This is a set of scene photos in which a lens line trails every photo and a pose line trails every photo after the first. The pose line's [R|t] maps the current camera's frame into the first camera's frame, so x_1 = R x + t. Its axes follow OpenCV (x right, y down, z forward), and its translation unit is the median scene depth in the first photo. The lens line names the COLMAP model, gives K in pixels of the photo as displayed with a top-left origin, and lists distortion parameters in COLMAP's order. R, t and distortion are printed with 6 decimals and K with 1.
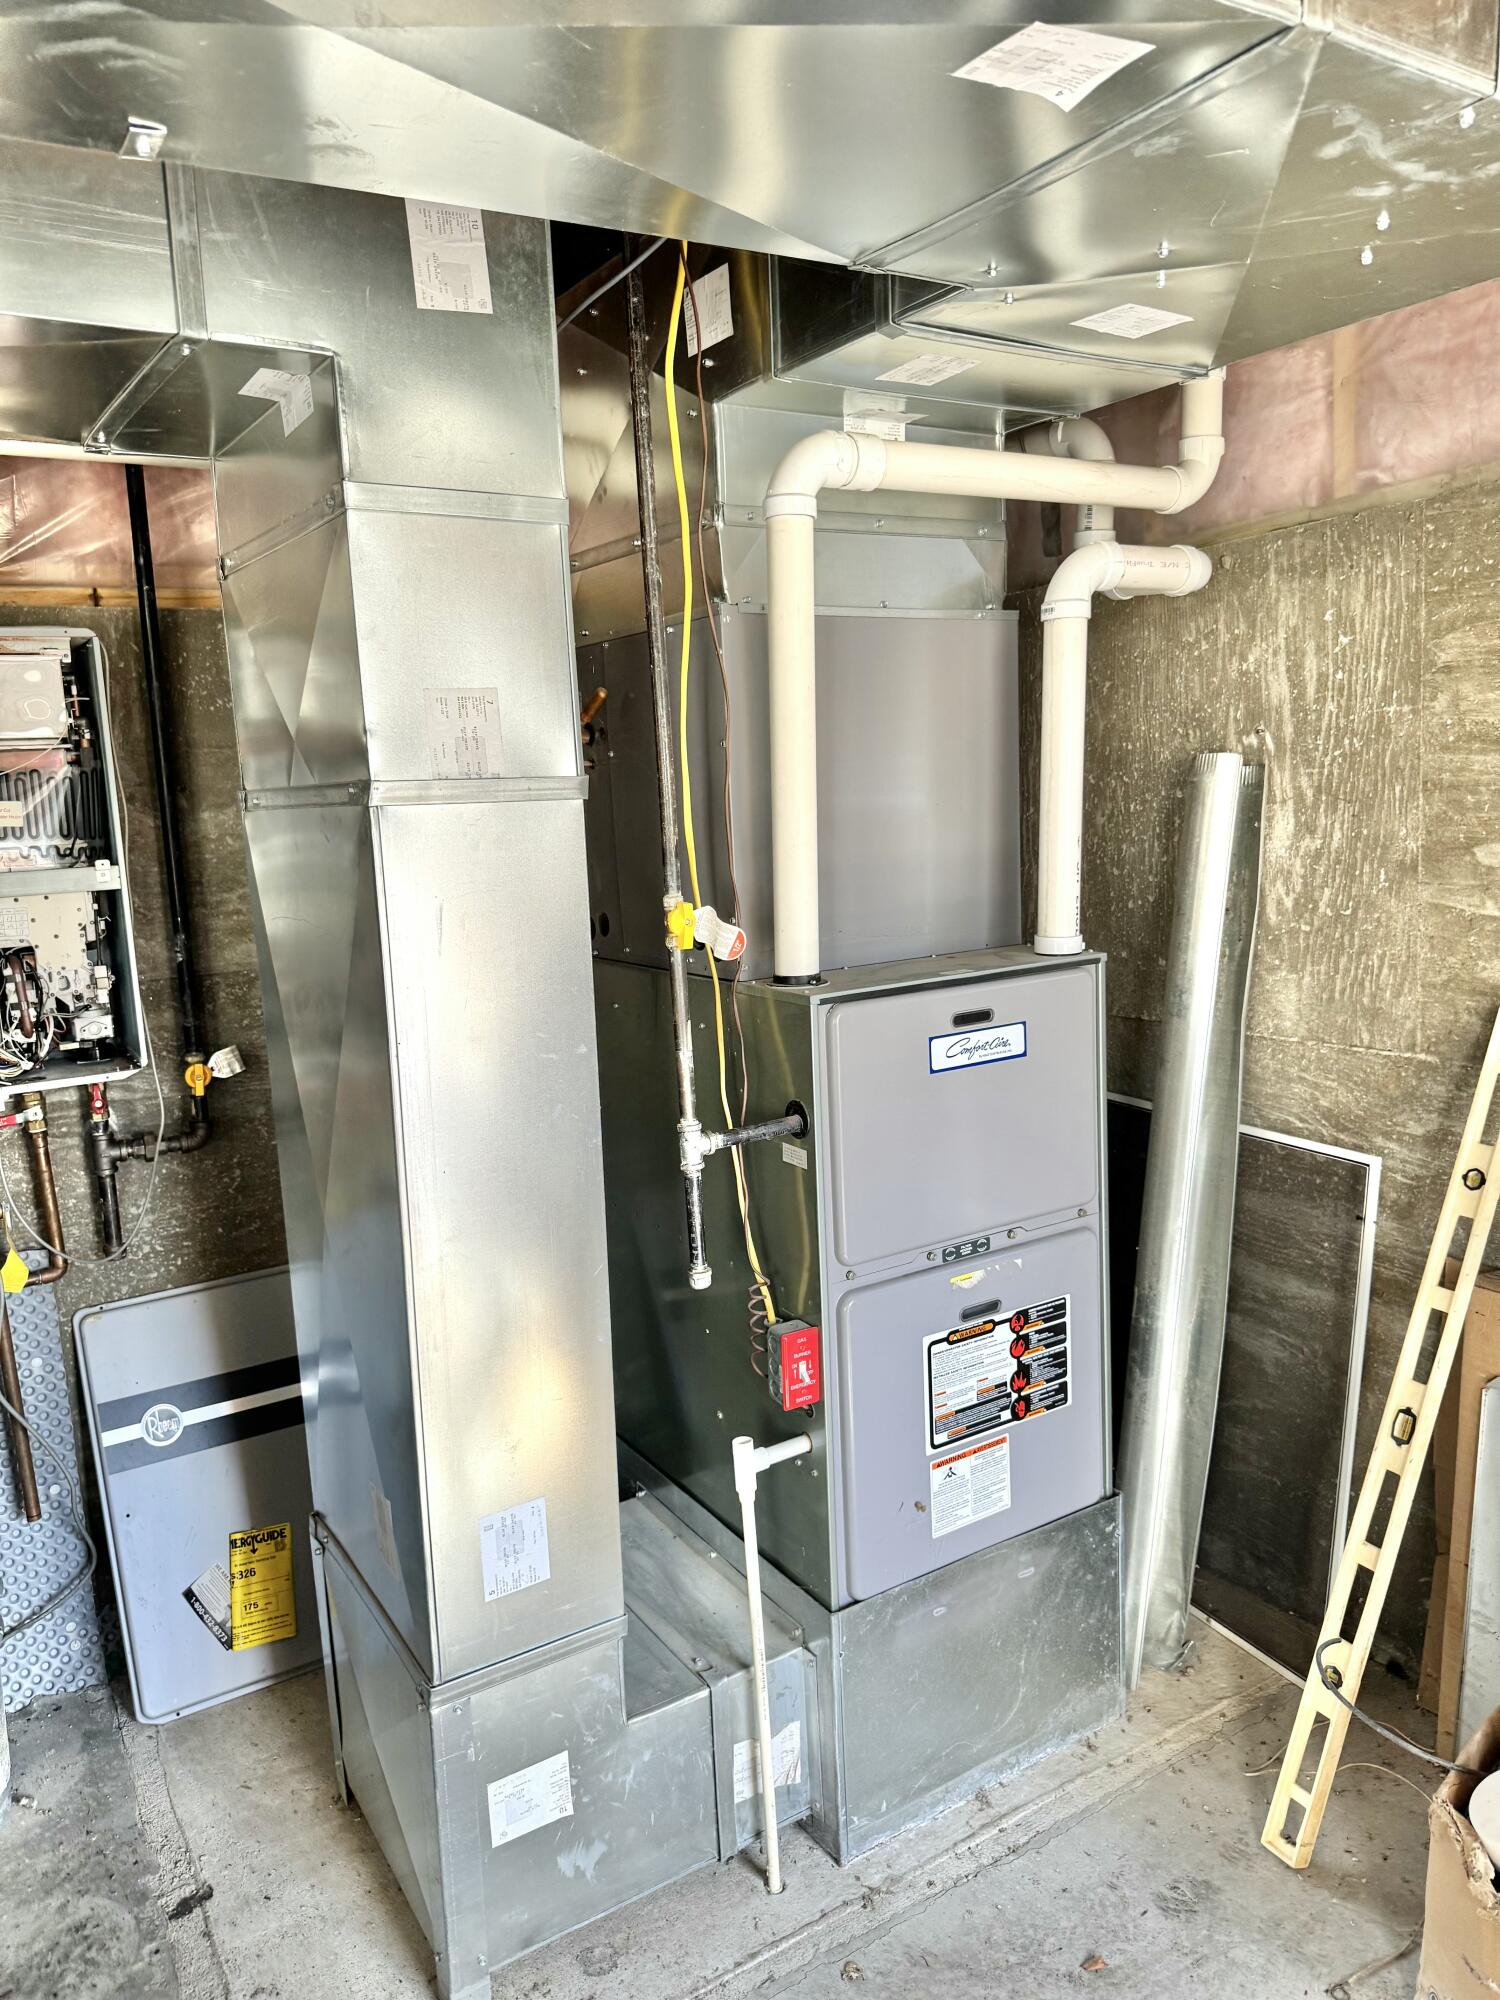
lens RADIAL K [[1414.0, 0, 754.4], [0, 1414.0, 1000.3], [0, 0, 1]] dist [0.079476, -0.143274]
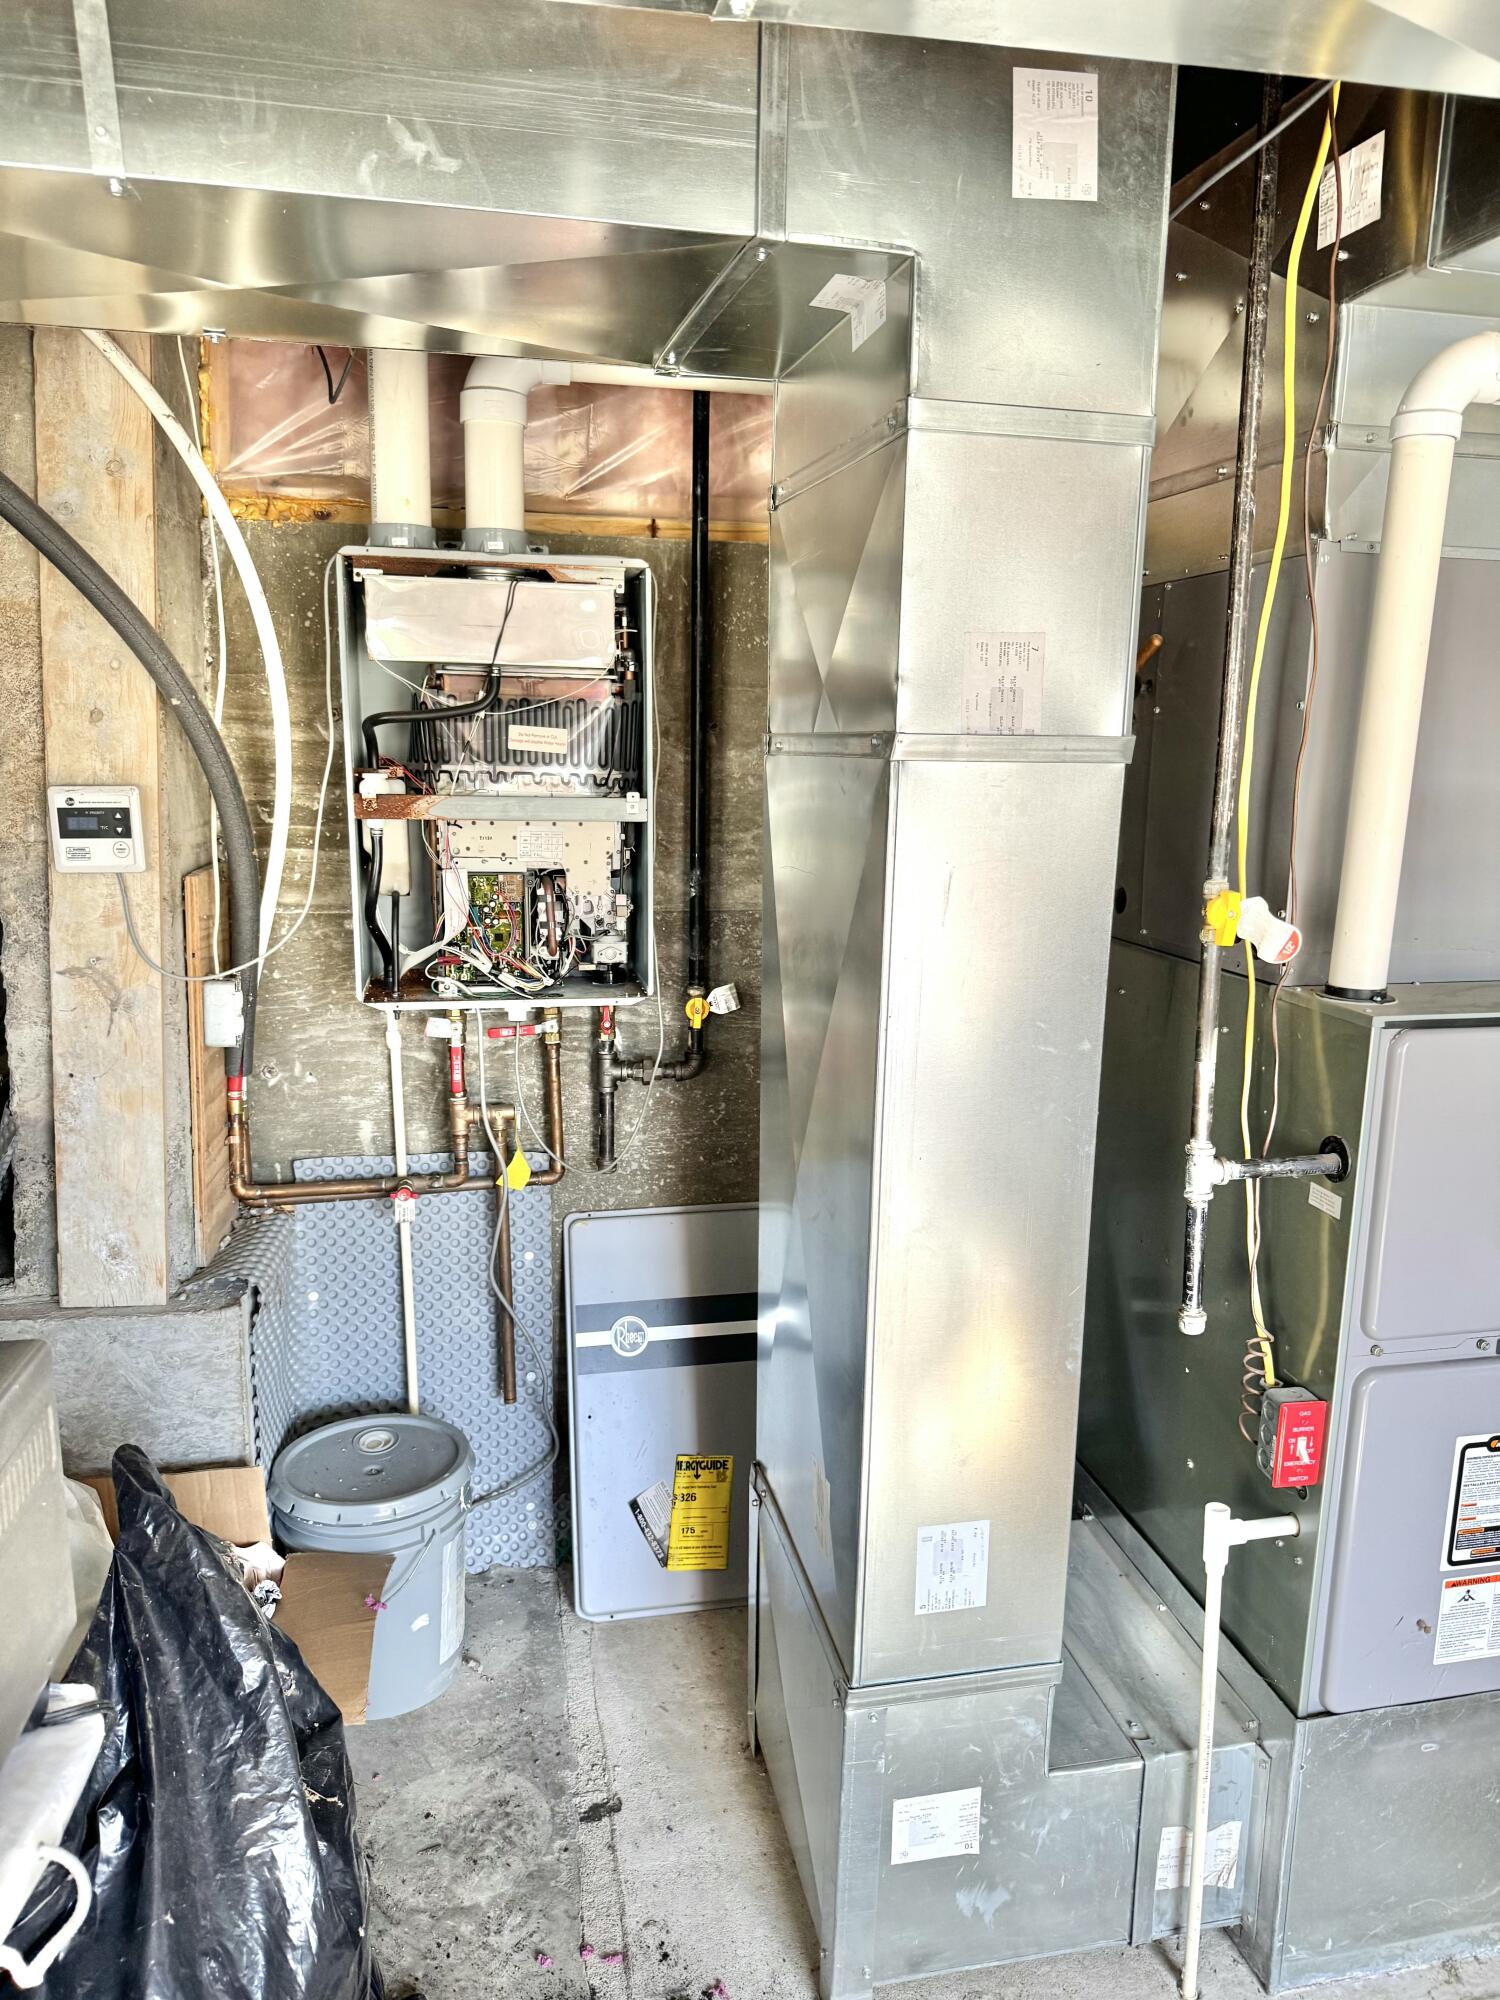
lens RADIAL K [[1366.3, 0, 783.2], [0, 1366.3, 1015.1], [0, 0, 1]] dist [0.104356, -0.131316]
pose [[0.943125, 0.127035, -0.307209, -0.032882], [-0.111827, 0.991488, 0.066686, -0.017685], [0.313065, -0.028539, 0.949303, 0.097888]]
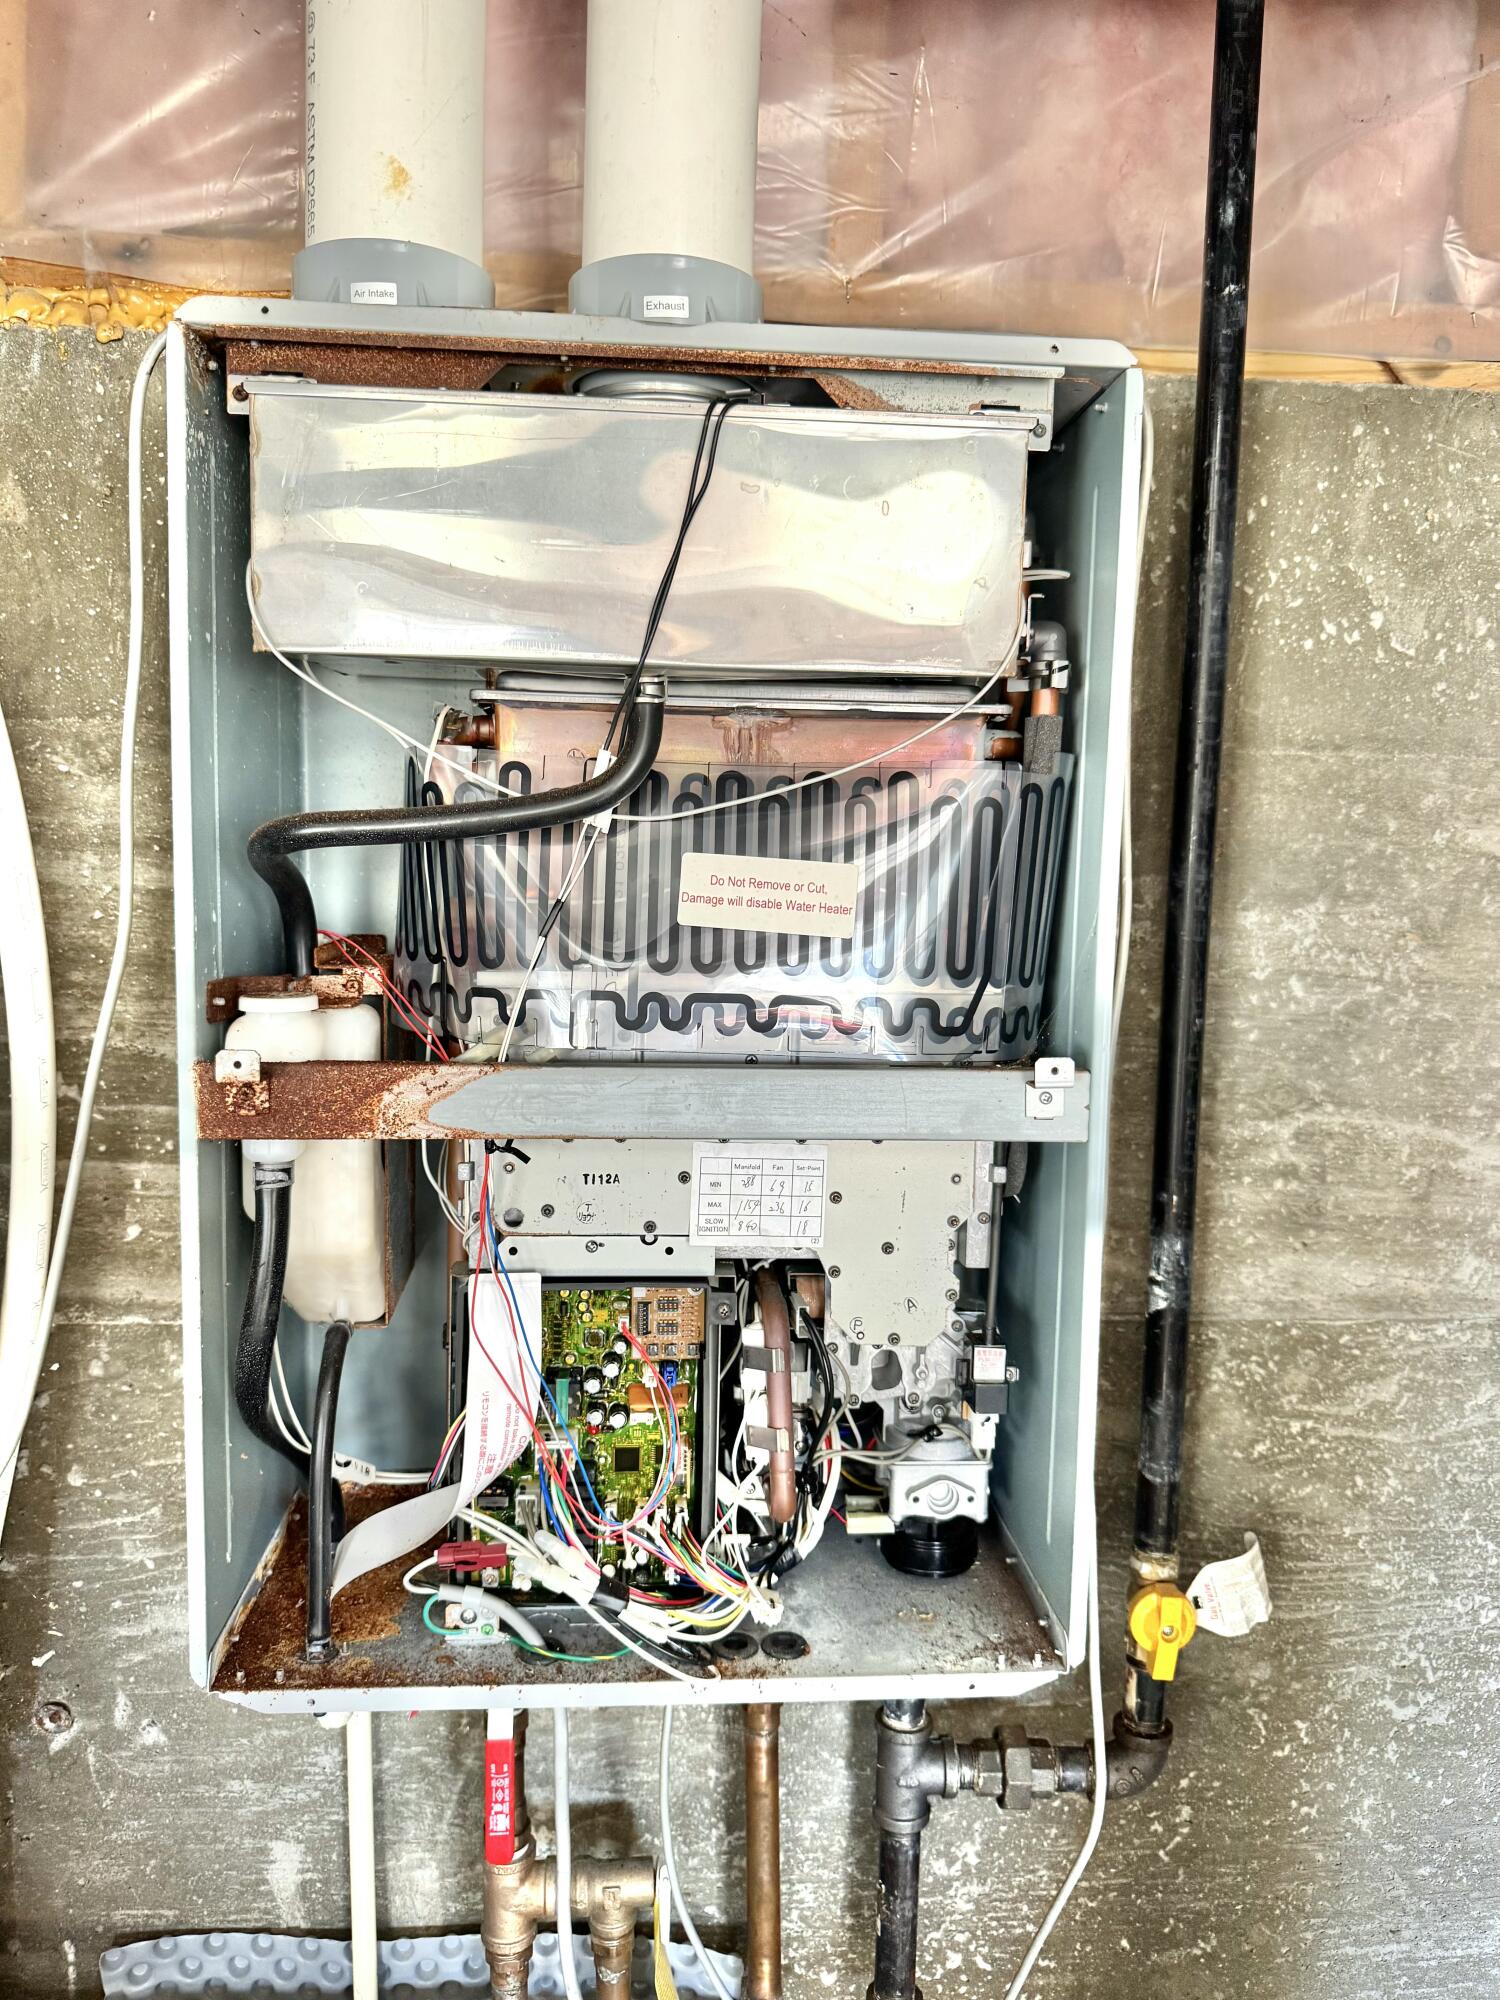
lens RADIAL K [[1414.0, 0, 754.4], [0, 1414.0, 1000.3], [0, 0, 1]] dist [0.079476, -0.143274]
pose [[0.886907, 0.118124, -0.446590, -0.390249], [-0.134249, 0.990937, -0.004507, -0.104764], [0.442010, 0.063951, 0.894727, 0.708461]]
